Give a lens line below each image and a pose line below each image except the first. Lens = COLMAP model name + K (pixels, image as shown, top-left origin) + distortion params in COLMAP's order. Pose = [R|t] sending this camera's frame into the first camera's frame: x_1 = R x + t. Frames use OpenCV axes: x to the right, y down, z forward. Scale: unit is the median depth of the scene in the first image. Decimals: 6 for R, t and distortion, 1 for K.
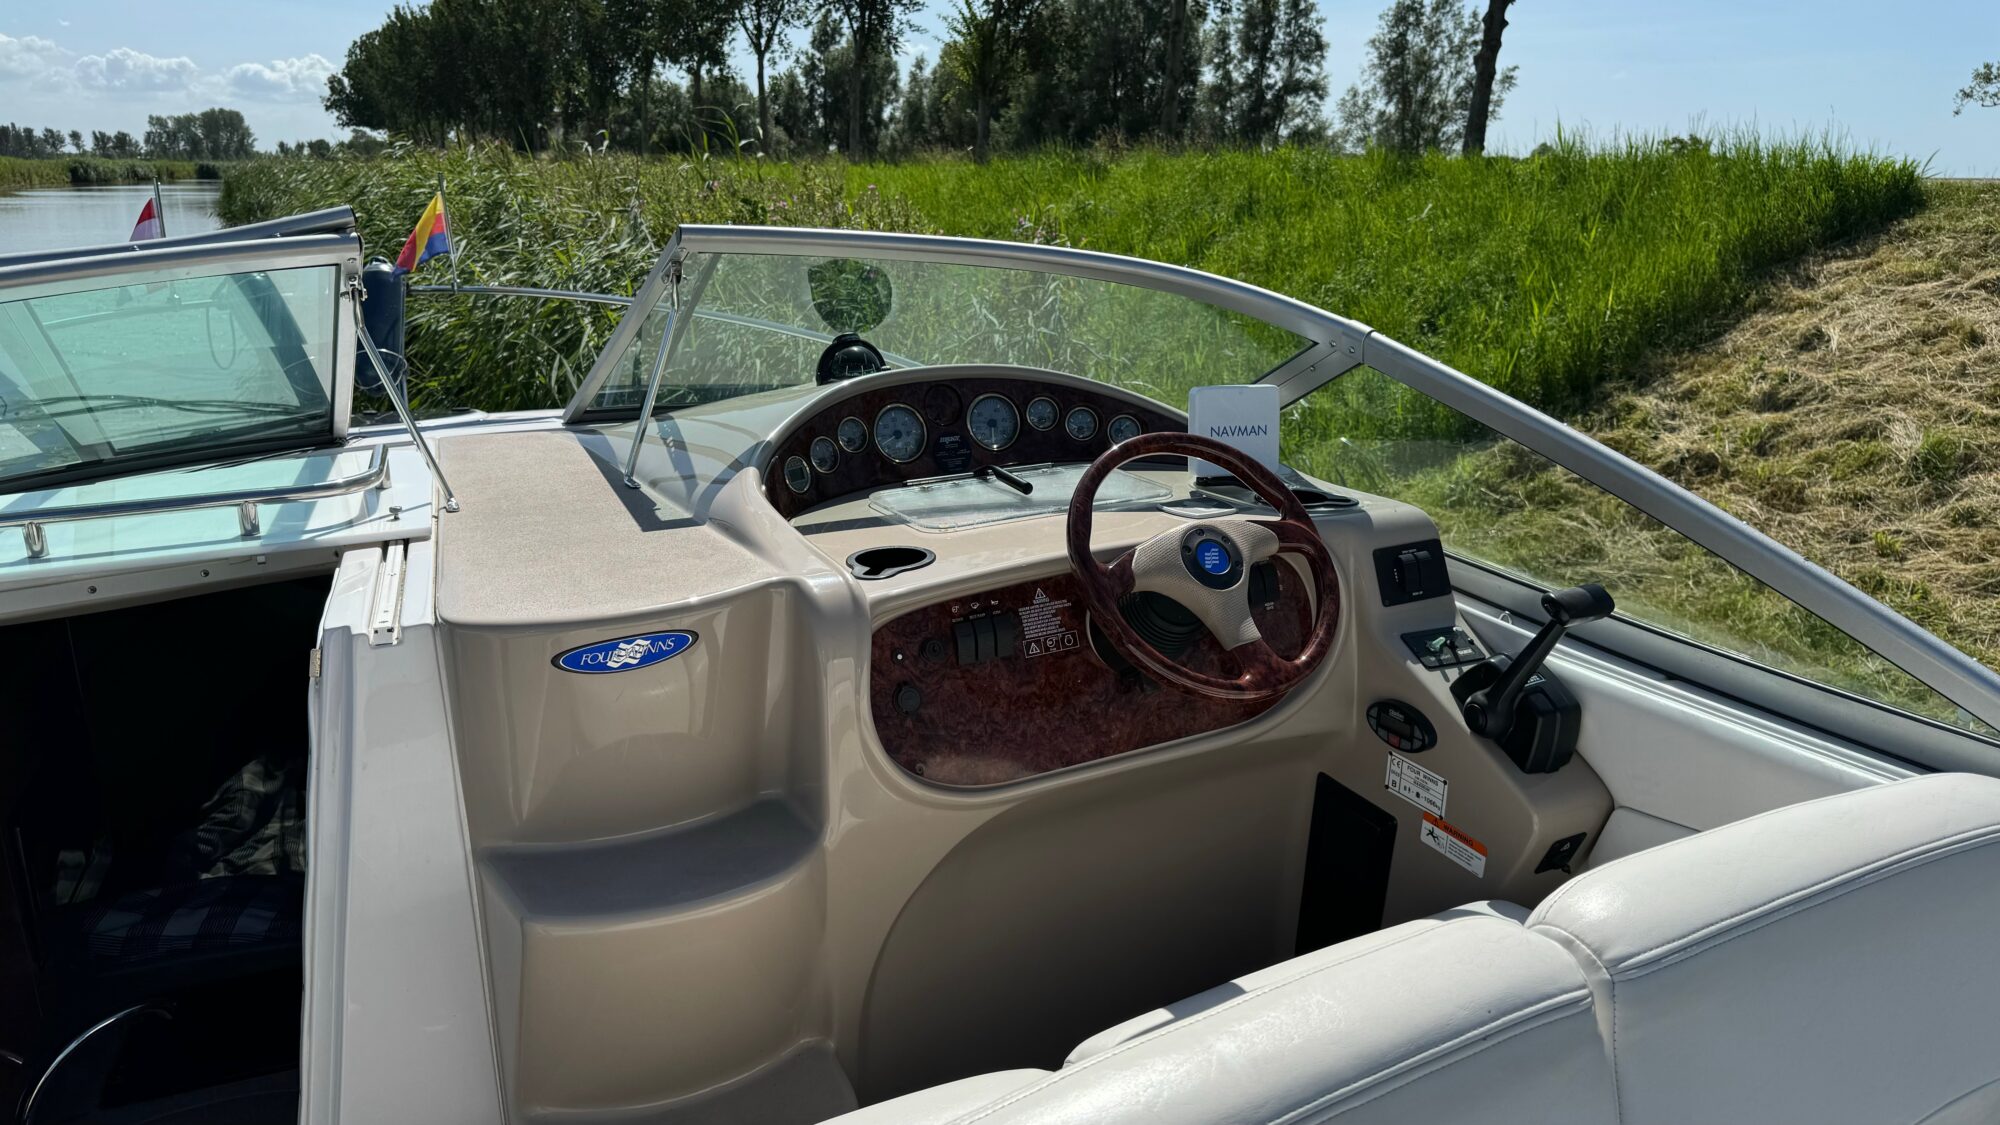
lens RADIAL K [[1414.6, 0, 1003.8], [0, 1414.6, 573.9], [0, 0, 1]] dist [0.032479, -0.040996]
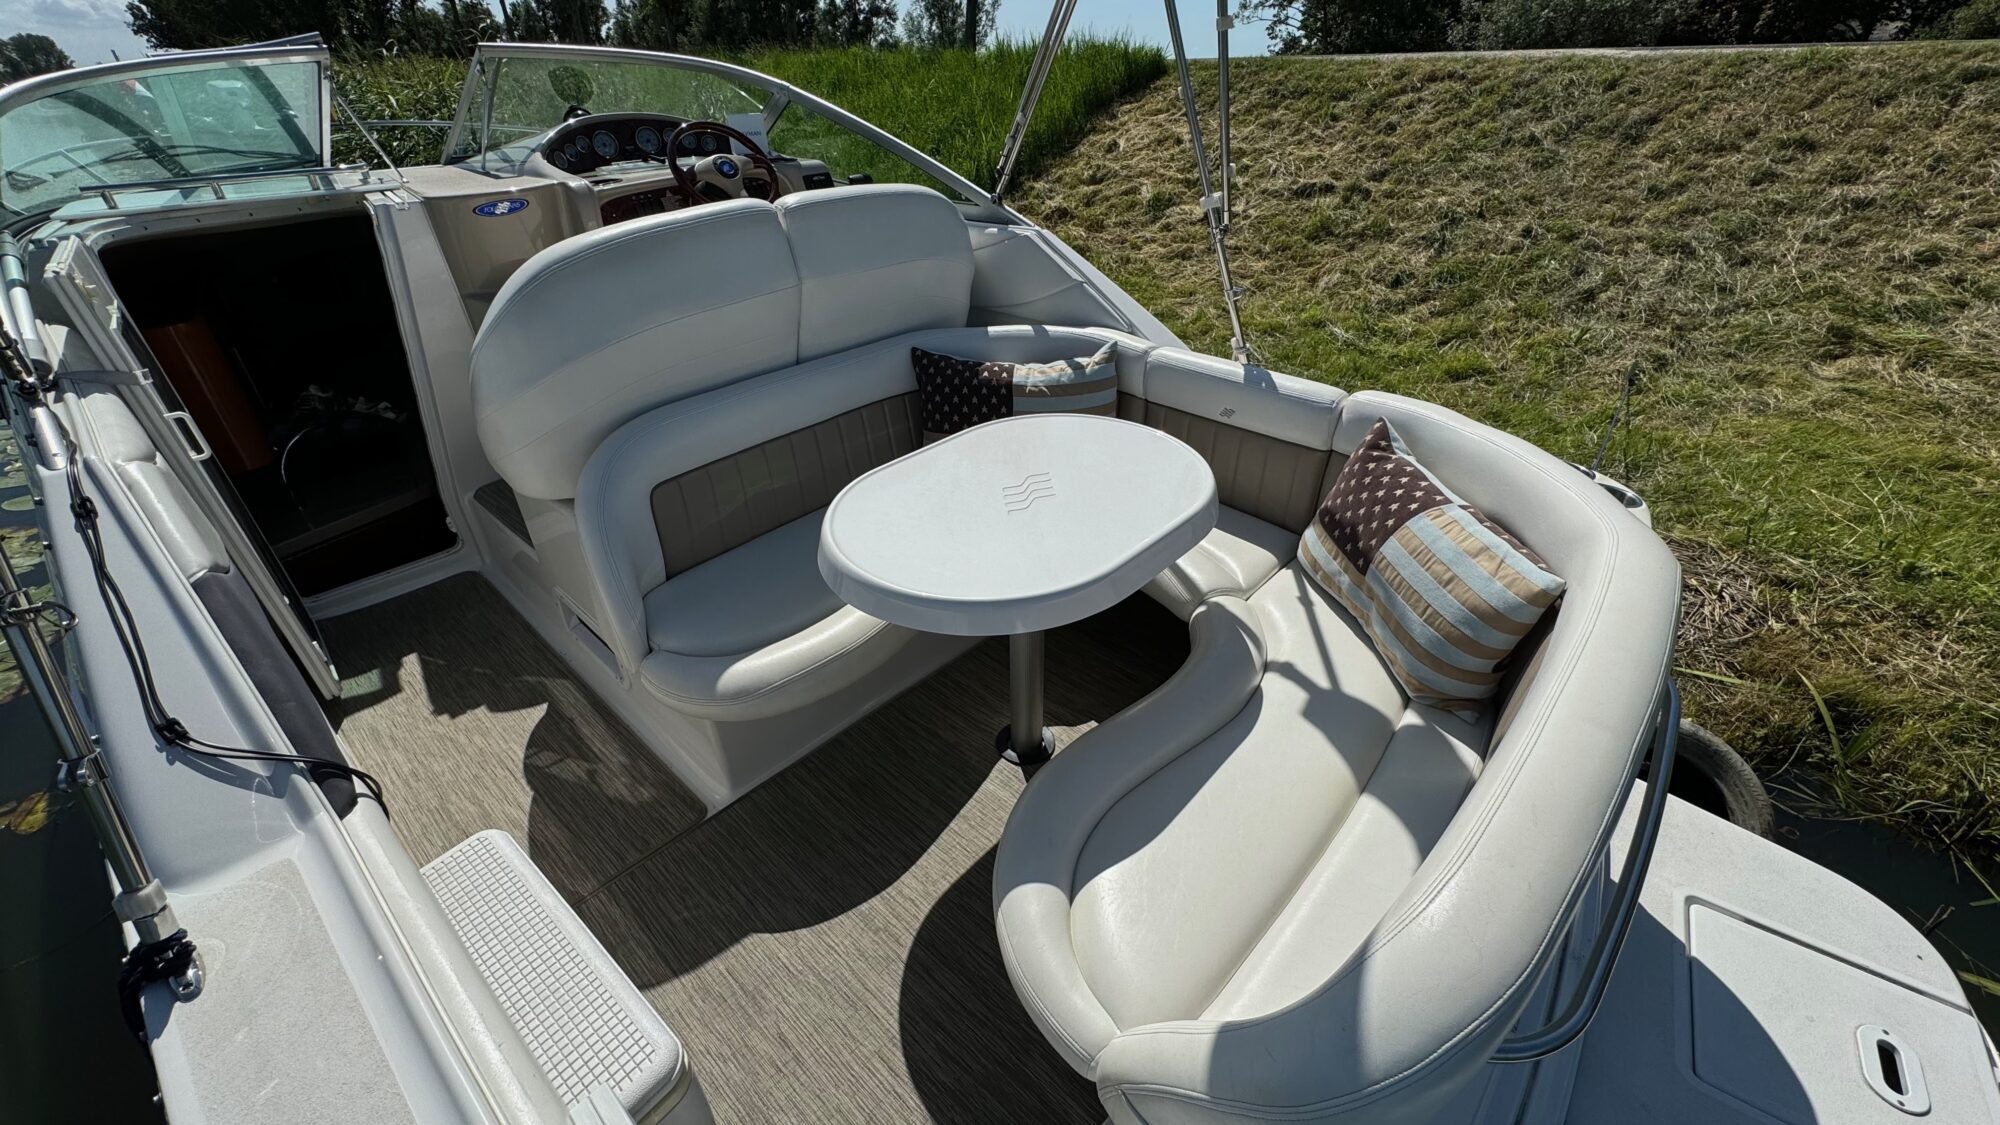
lens RADIAL K [[800.9, 0, 1000.0], [0, 800.9, 562.5], [0, 0, 1]] dist [-0.003670, 0.000462]
pose [[0.951616, -0.172943, 0.254003, 0.051941], [0.098312, 0.954493, 0.281562, 0.140984], [-0.291139, -0.242968, 0.925314, -0.334170]]
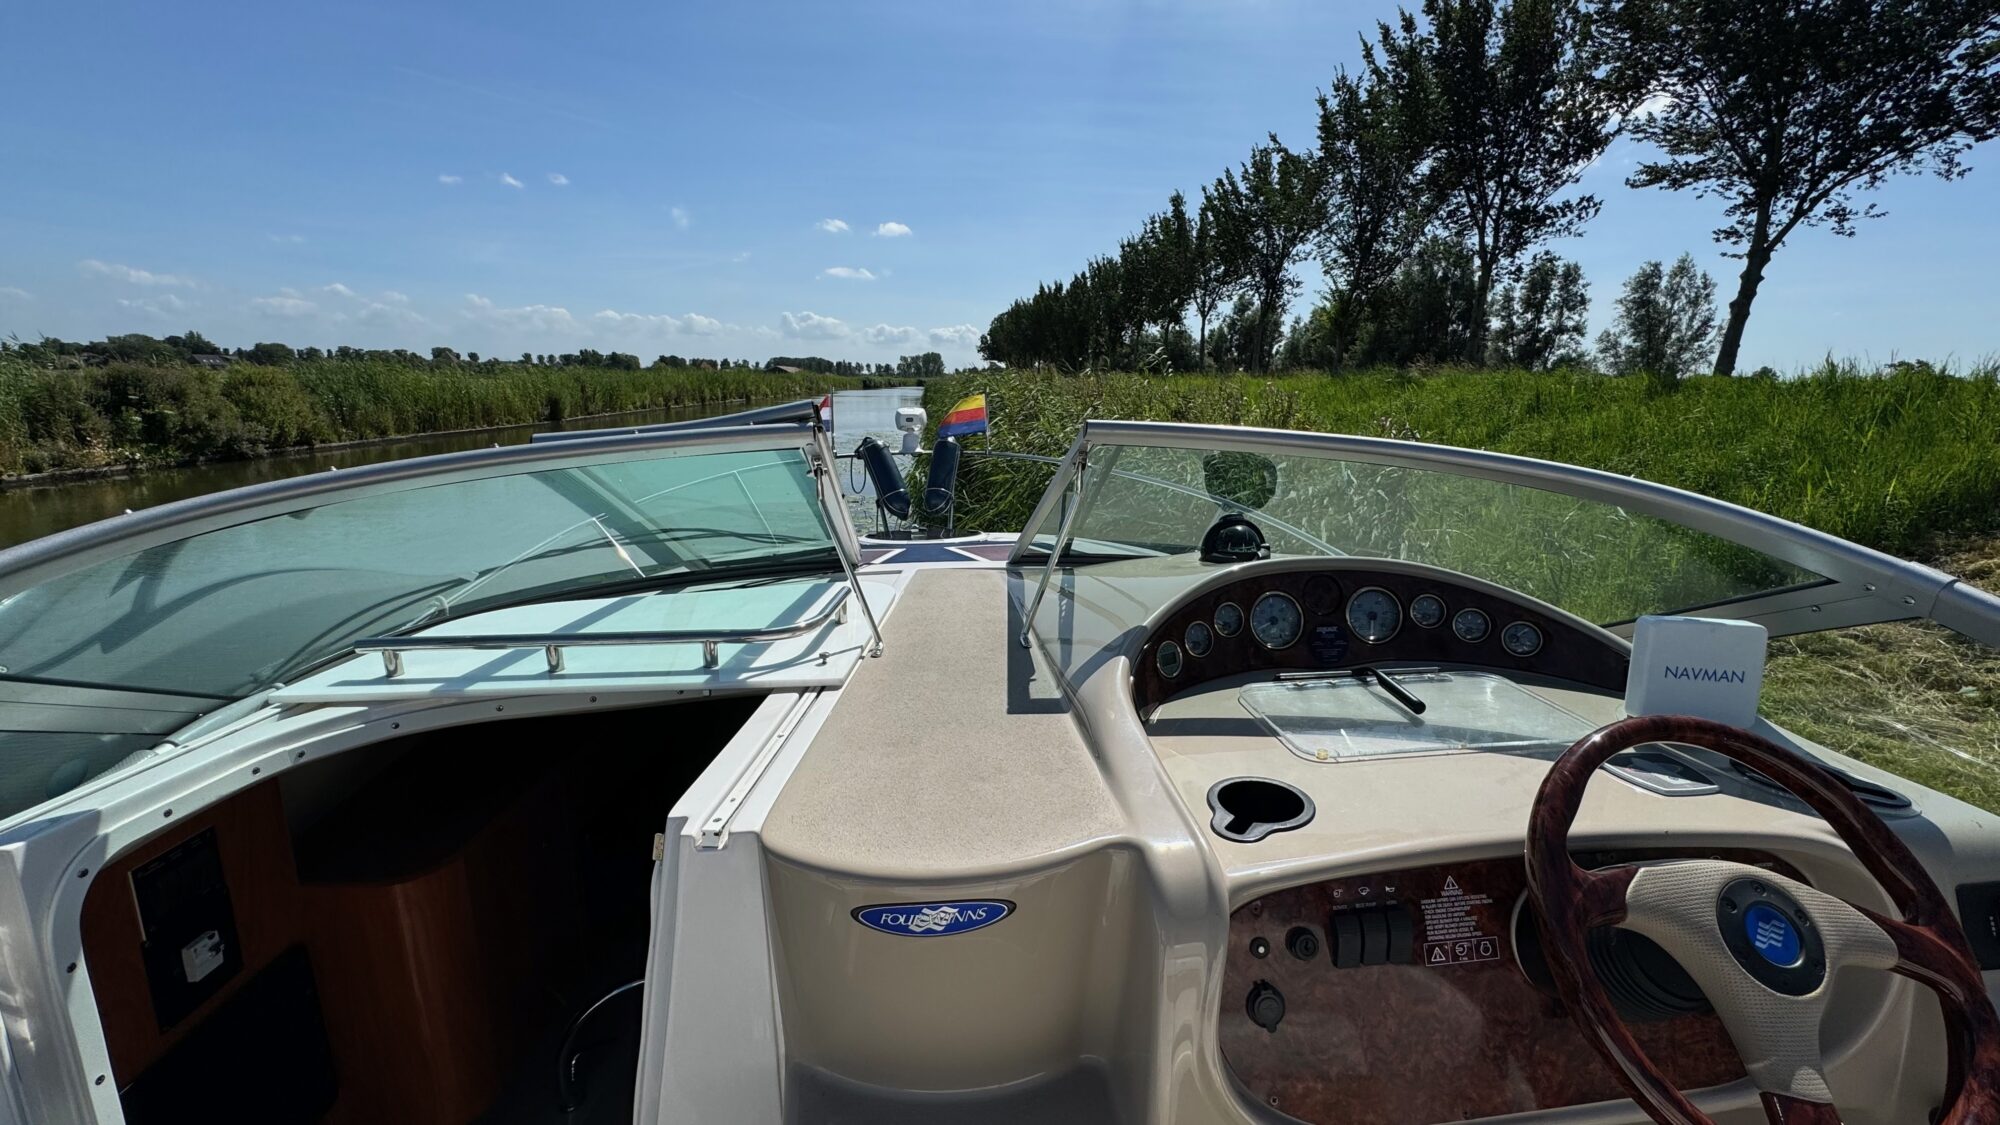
lens RADIAL K [[800.9, 0, 1000.0], [0, 800.9, 562.5], [0, 0, 1]] dist [-0.003670, 0.000462]
pose [[0.921268, 0.088095, -0.378820, -0.024195], [-0.109021, 0.993454, -0.034102, -0.055051], [0.373336, 0.072716, 0.924842, 0.210170]]
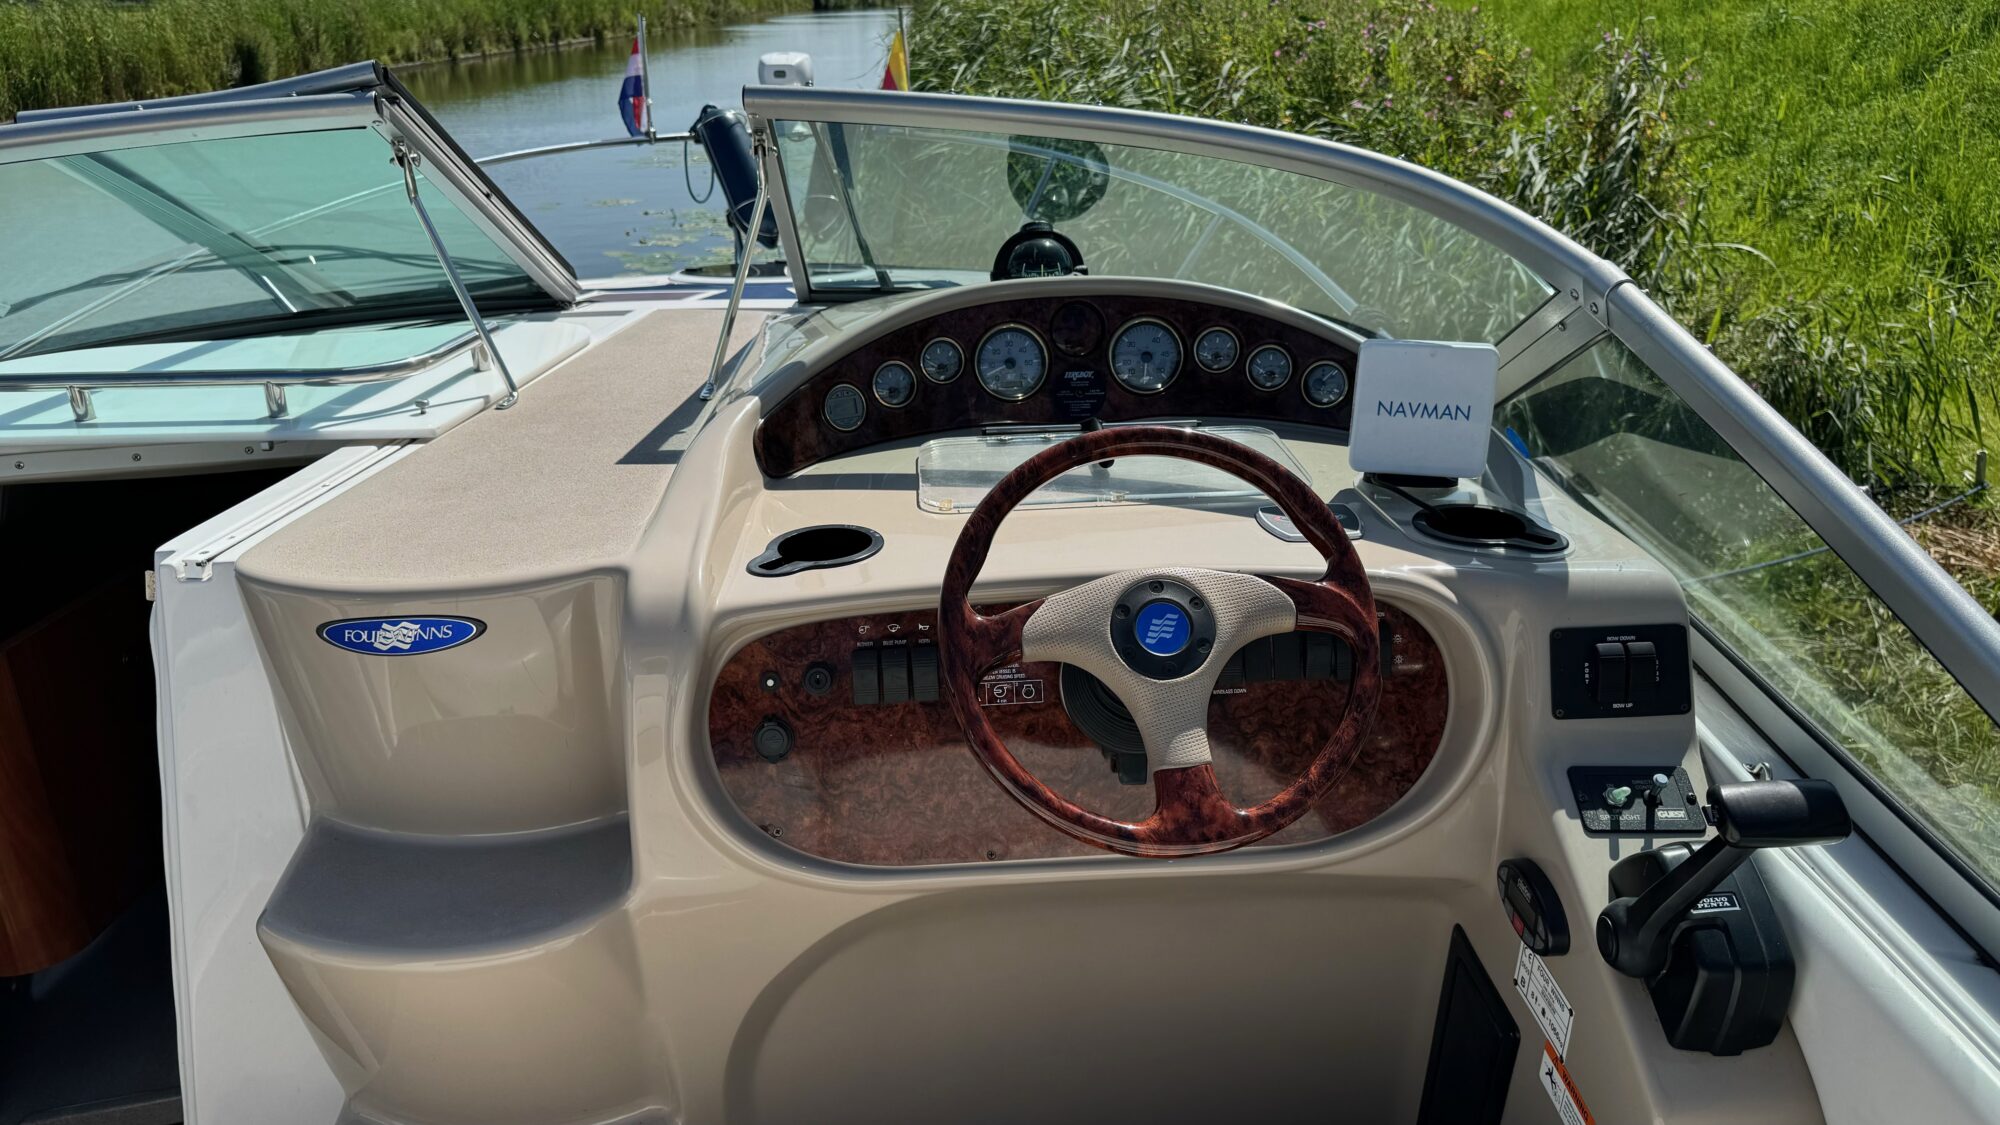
lens RADIAL K [[1379.0, 0, 1032.0], [0, 1379.0, 611.0], [0, 0, 1]] dist [0.085904, -0.149155]
pose [[0.905419, 0.166573, -0.390473, 0.142306], [-0.113075, 0.981203, 0.156381, -0.047104], [0.409182, -0.097438, 0.907235, 0.161331]]
